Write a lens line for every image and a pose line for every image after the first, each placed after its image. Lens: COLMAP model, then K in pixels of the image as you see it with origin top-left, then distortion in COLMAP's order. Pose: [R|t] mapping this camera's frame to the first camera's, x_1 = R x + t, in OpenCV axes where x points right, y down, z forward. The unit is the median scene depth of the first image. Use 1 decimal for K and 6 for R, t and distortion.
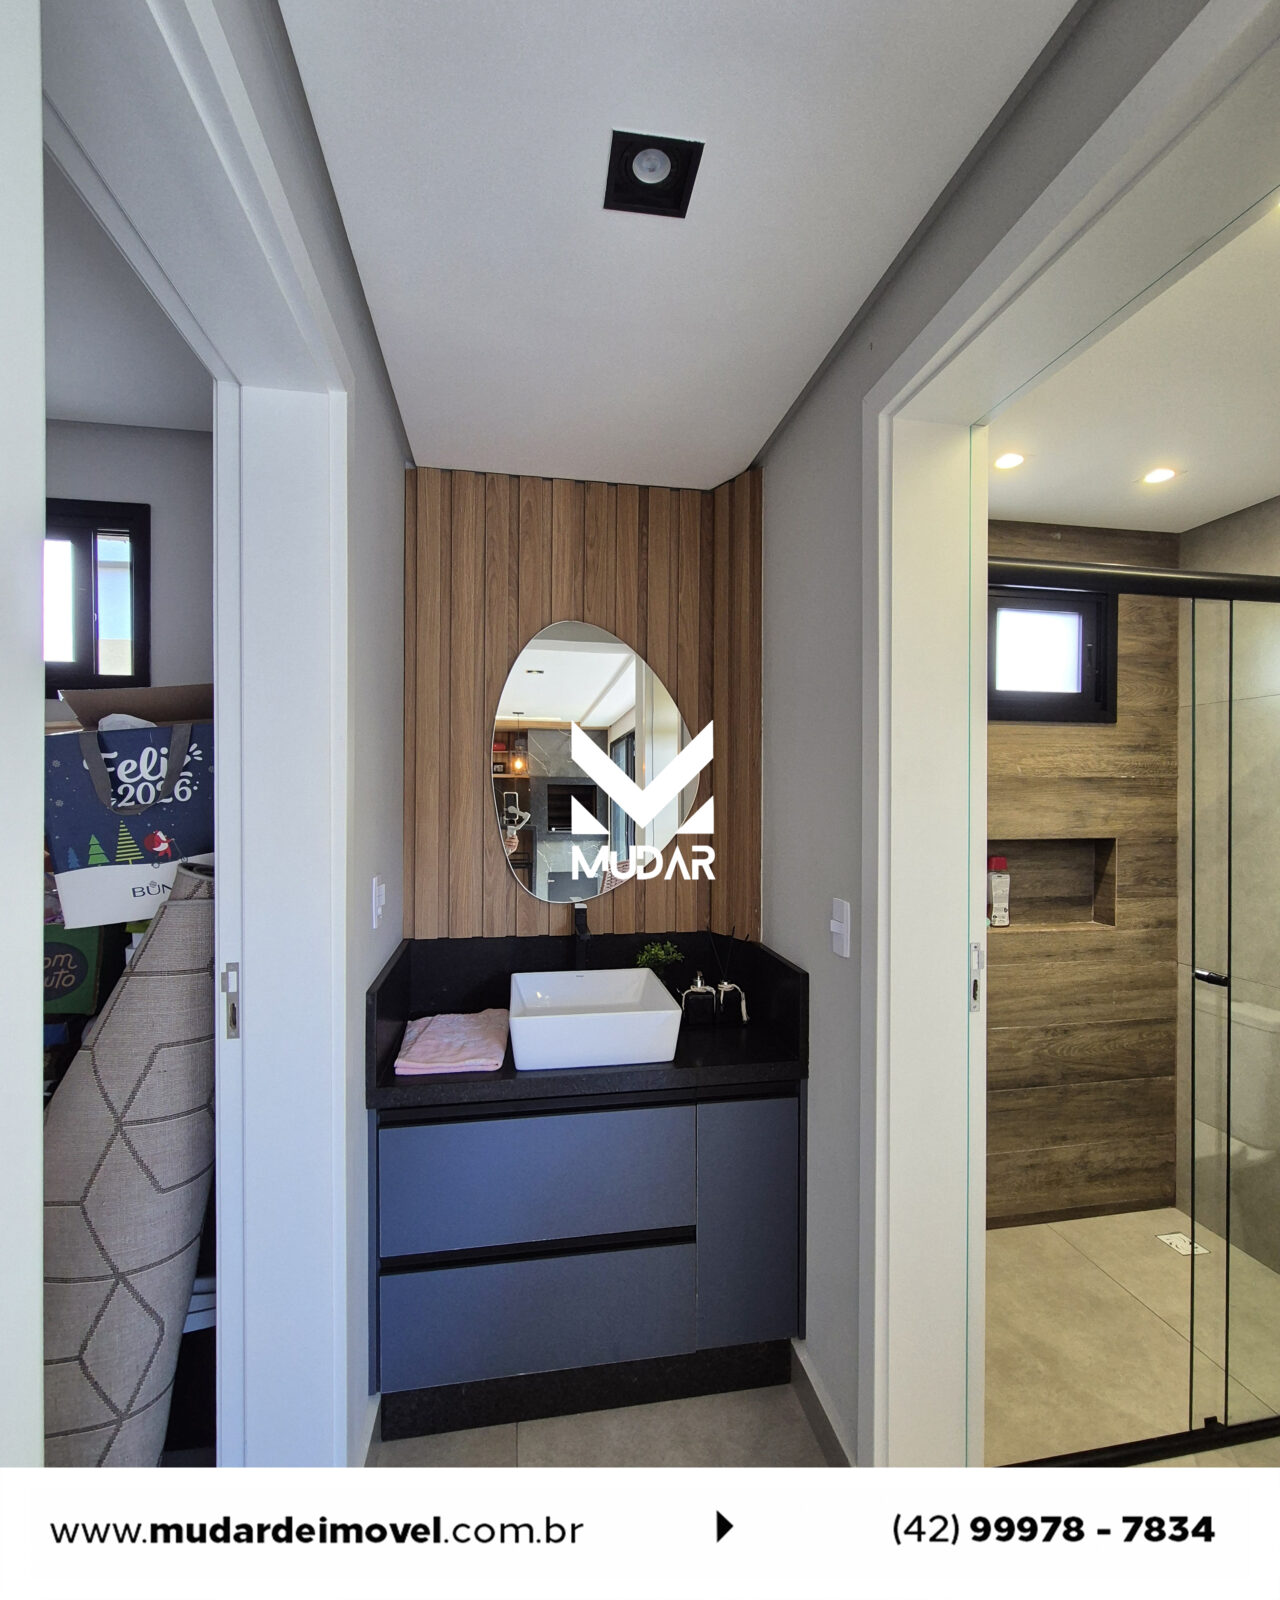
lens RADIAL K [[704.8, 0, 637.1], [0, 704.8, 790.4], [0, 0, 1]] dist [-0.002816, 0.000119]
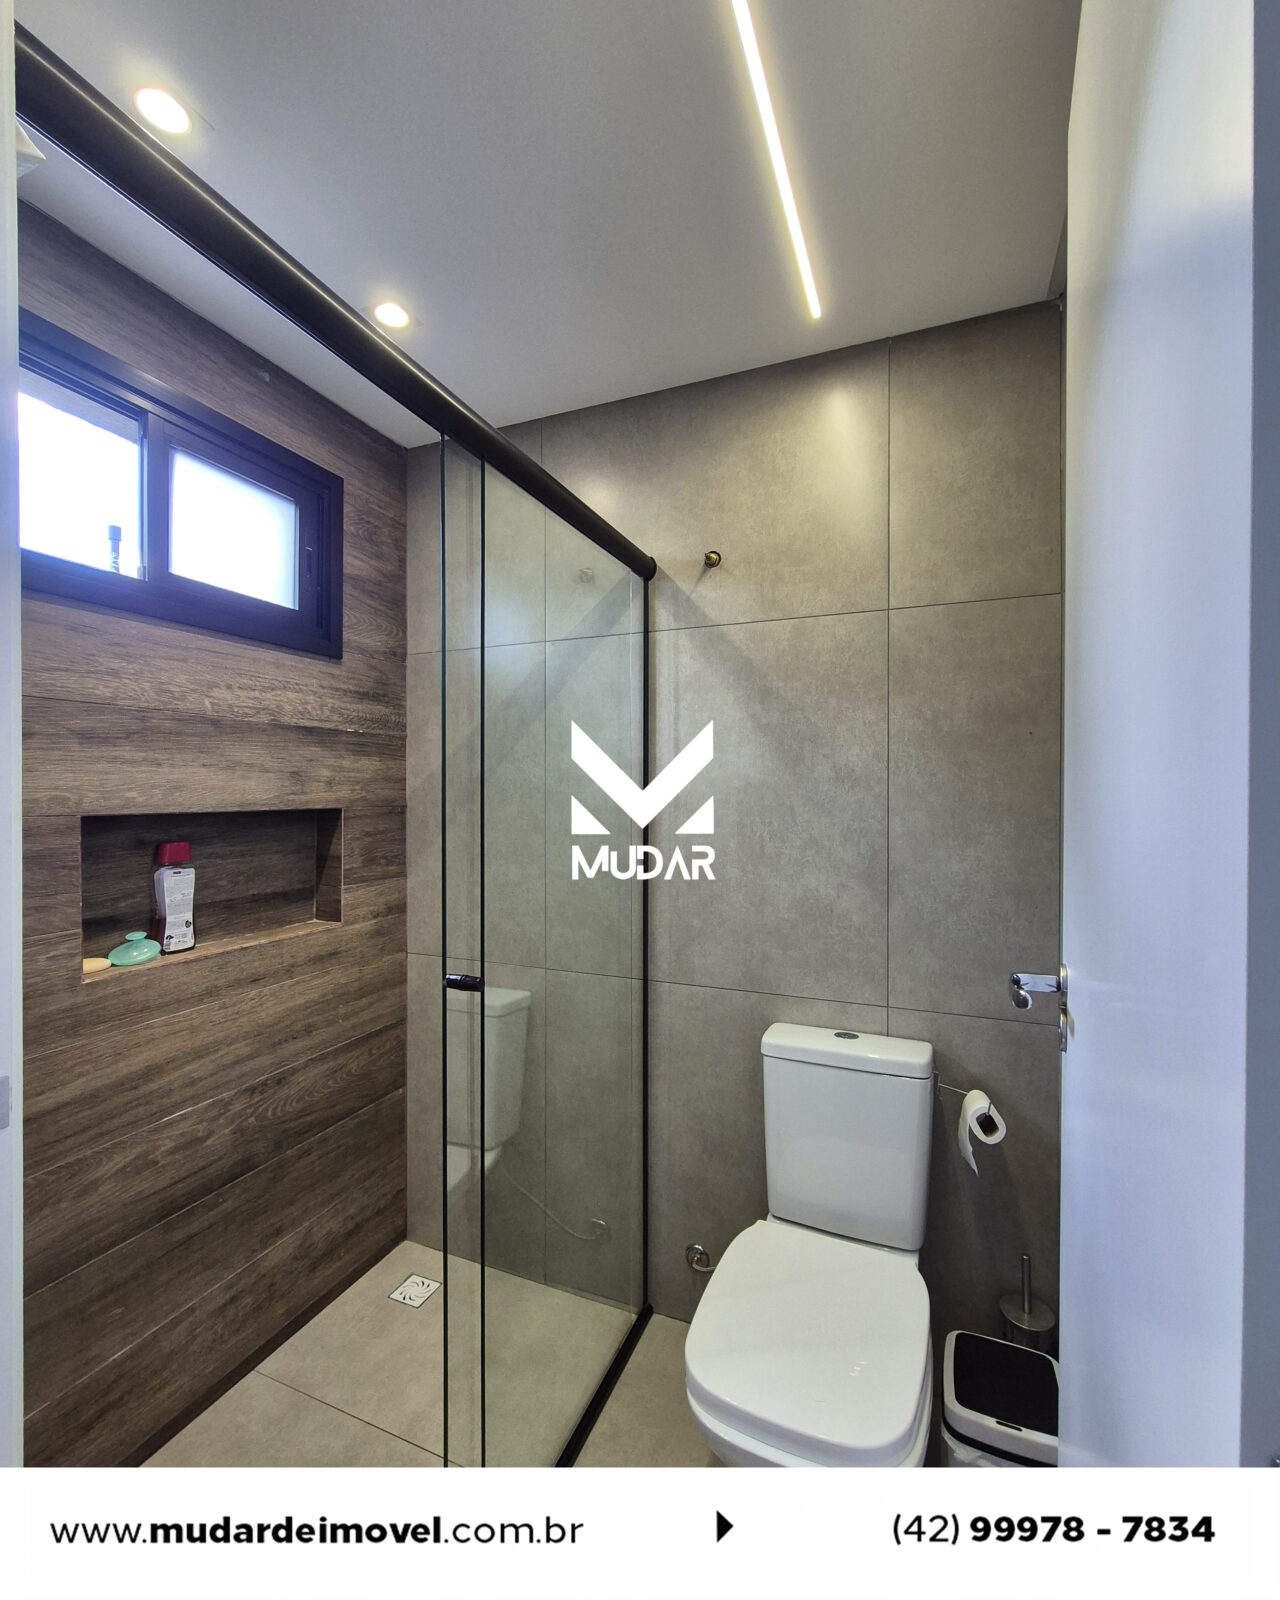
lens RADIAL K [[704.8, 0, 637.1], [0, 704.8, 790.4], [0, 0, 1]] dist [-0.002816, 0.000119]
pose [[0.545592, -0.001568, 0.838050, 0.207730], [0.004033, 0.999992, -0.000754, 0.050051], [-0.838041, 0.003791, 0.545593, 0.304310]]
